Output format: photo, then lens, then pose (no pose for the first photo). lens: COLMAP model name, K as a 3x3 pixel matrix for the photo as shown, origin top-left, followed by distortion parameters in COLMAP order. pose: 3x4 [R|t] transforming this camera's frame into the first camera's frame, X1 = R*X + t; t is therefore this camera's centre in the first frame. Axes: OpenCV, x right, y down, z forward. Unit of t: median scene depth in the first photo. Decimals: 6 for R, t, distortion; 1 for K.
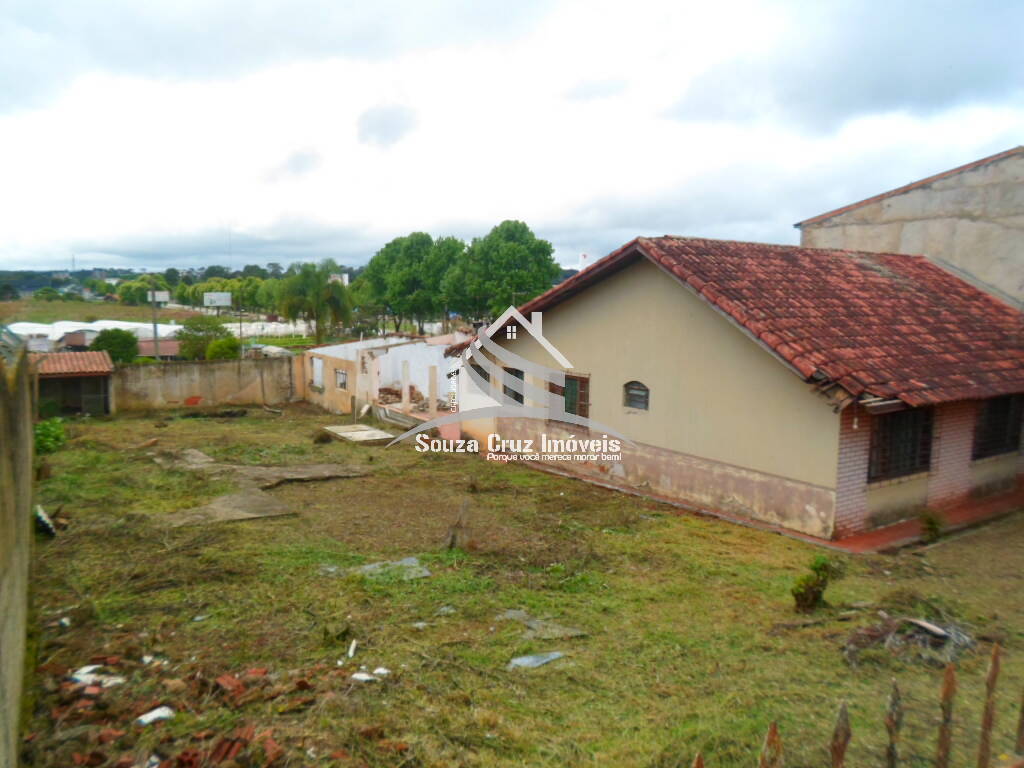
lens RADIAL K [[800.7, 0, 505.8], [0, 800.7, 369.3], [0, 0, 1]] dist [-0.005763, -0.008645]
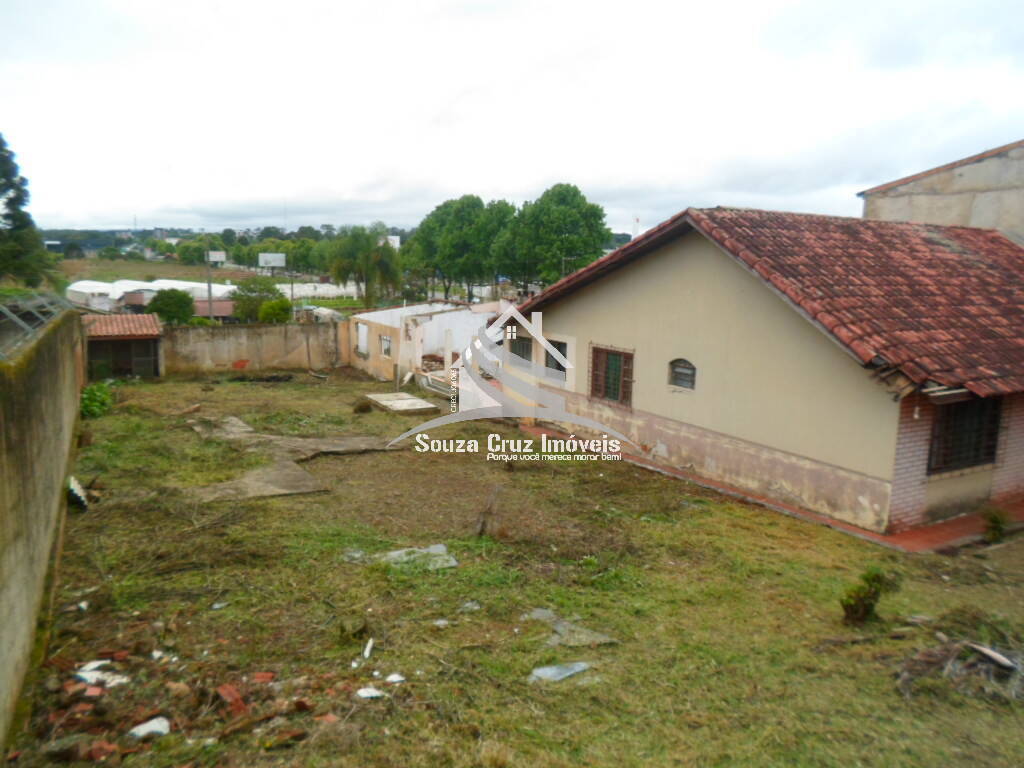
lens RADIAL K [[798.0, 0, 504.2], [0, 798.0, 369.6], [0, 0, 1]] dist [-0.009284, -0.006965]
pose [[0.997805, 0.020189, -0.063067, 0.011854], [-0.017239, 0.998747, 0.046972, -0.015983], [0.063937, -0.045781, 0.996903, 0.038125]]
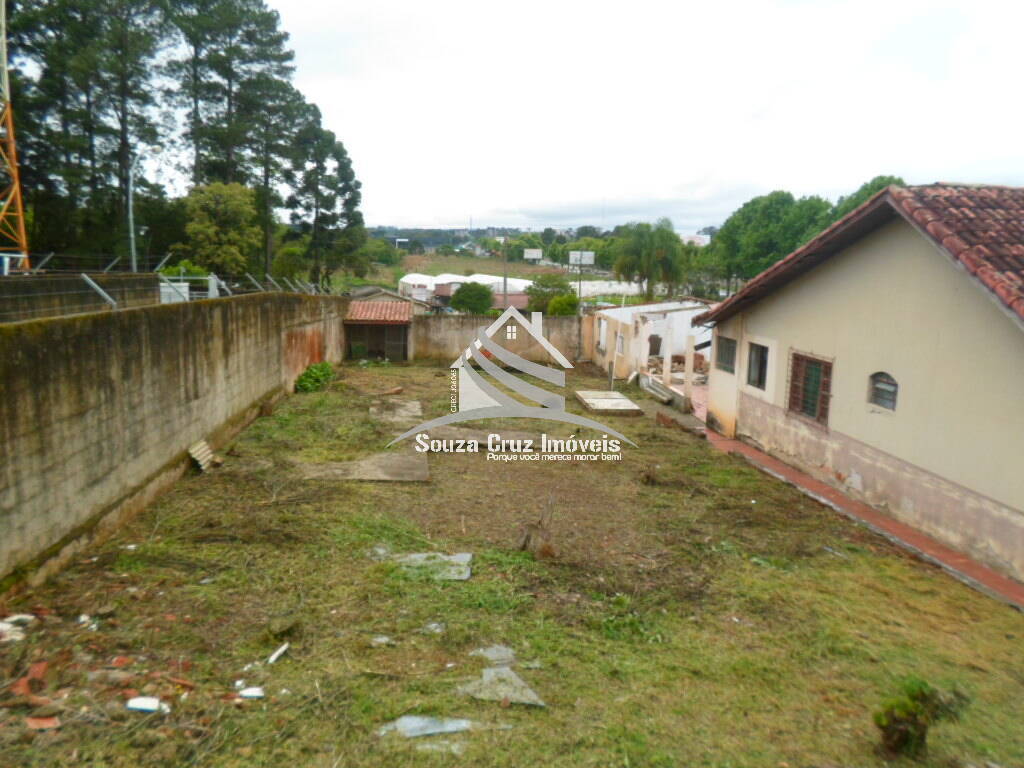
lens RADIAL K [[798.0, 0, 504.2], [0, 798.0, 369.6], [0, 0, 1]] dist [-0.009284, -0.006965]
pose [[0.897758, 0.082518, -0.432690, 0.195475], [-0.061277, 0.996141, 0.062834, -0.016307], [0.436205, -0.029896, 0.899350, 0.166448]]
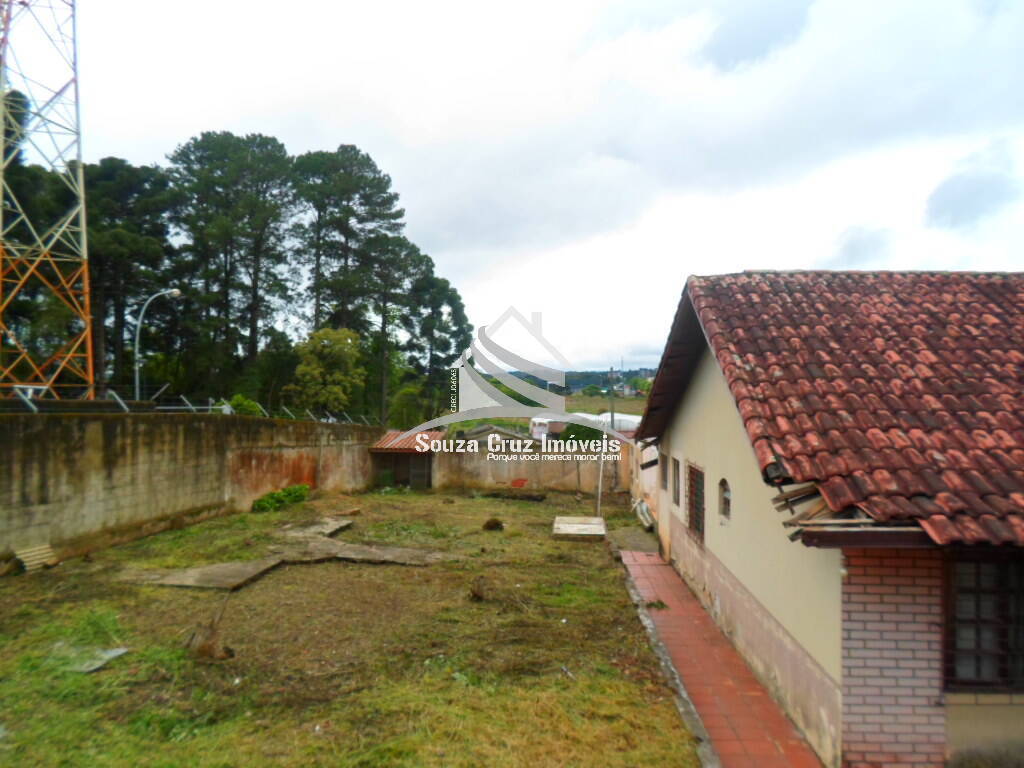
lens RADIAL K [[797.2, 0, 509.0], [0, 797.2, 370.1], [0, 0, 1]] dist [-0.005535, -0.003752]
pose [[0.799876, -0.018783, -0.599871, 0.512729], [-0.053193, 0.993358, -0.102033, 0.001352], [0.597803, 0.113522, 0.793564, 0.373363]]
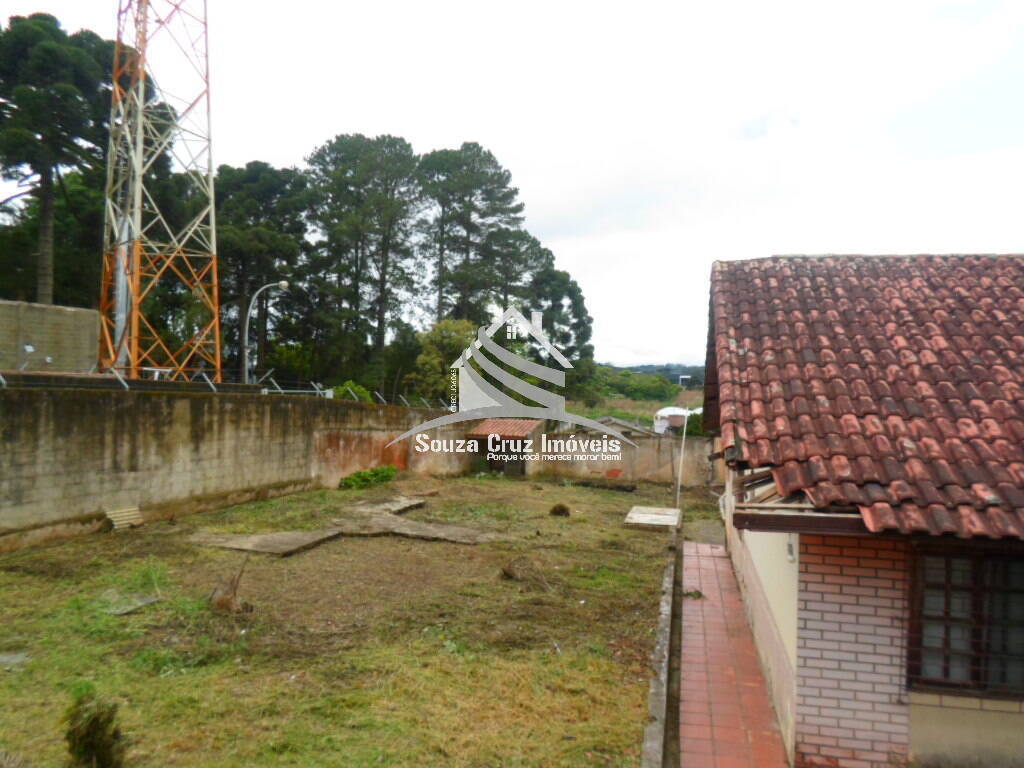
lens RADIAL K [[789.4, 0, 507.9], [0, 789.4, 368.3], [0, 0, 1]] dist [-0.014818, -0.003705]
pose [[0.688516, -0.004716, -0.725206, 0.602748], [-0.081450, 0.993149, -0.083787, 0.003605], [0.720633, 0.116756, 0.683415, 0.436998]]
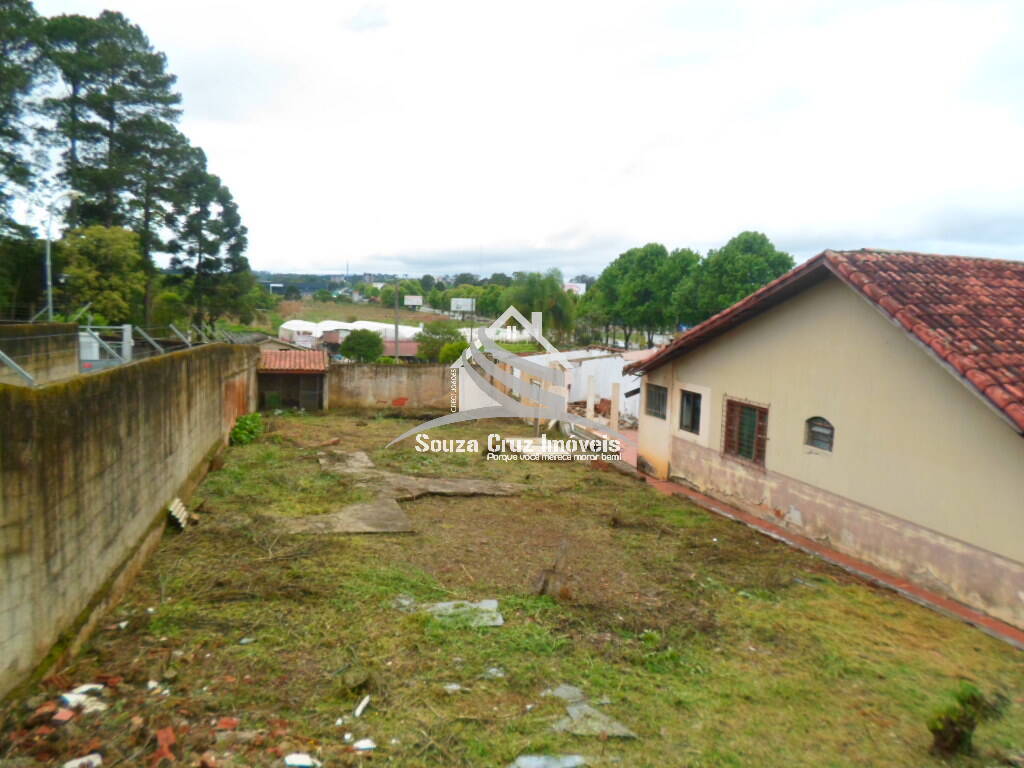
lens RADIAL K [[795.7, 0, 503.0], [0, 795.7, 368.3], [0, 0, 1]] dist [-0.006204, -0.011177]
pose [[0.954153, 0.051709, -0.294819, 0.102238], [-0.055562, 0.998444, -0.004704, -0.017022], [0.294117, 0.020869, 0.955542, 0.095045]]
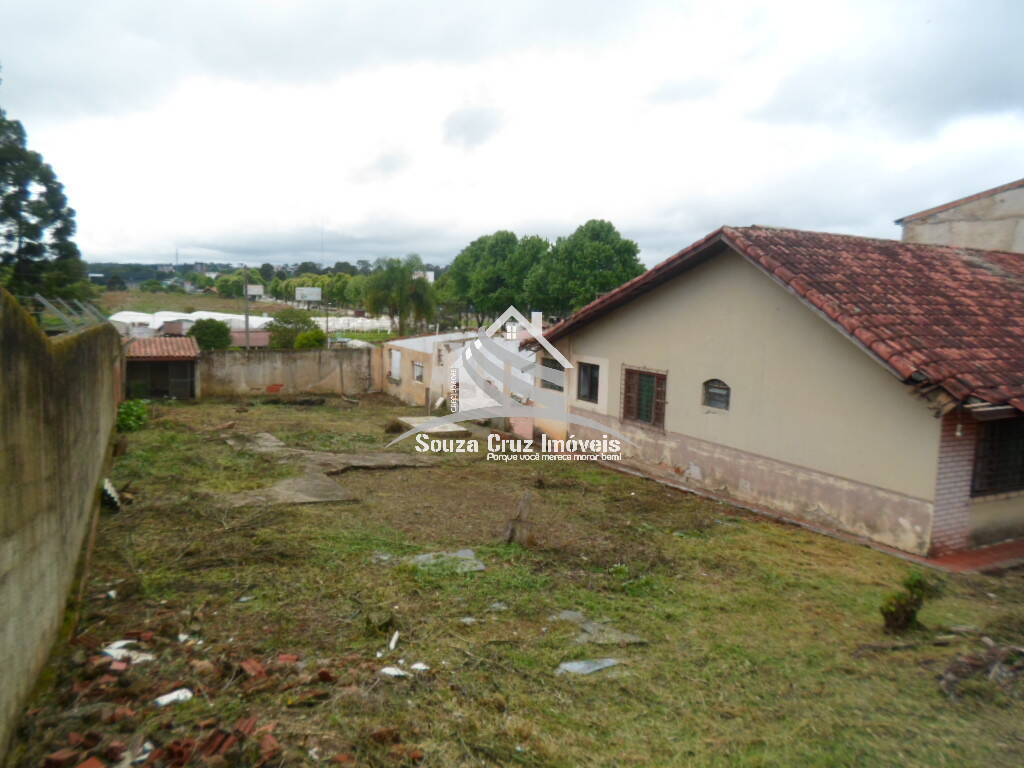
lens RADIAL K [[800.0, 0, 504.7], [0, 800.0, 368.5], [0, 0, 1]] dist [-0.007027, -0.007581]
pose [[0.994111, 0.031189, -0.103784, 0.013090], [-0.031388, 0.999507, -0.000283, 0.012272], [0.103724, 0.003538, 0.994600, 0.037407]]
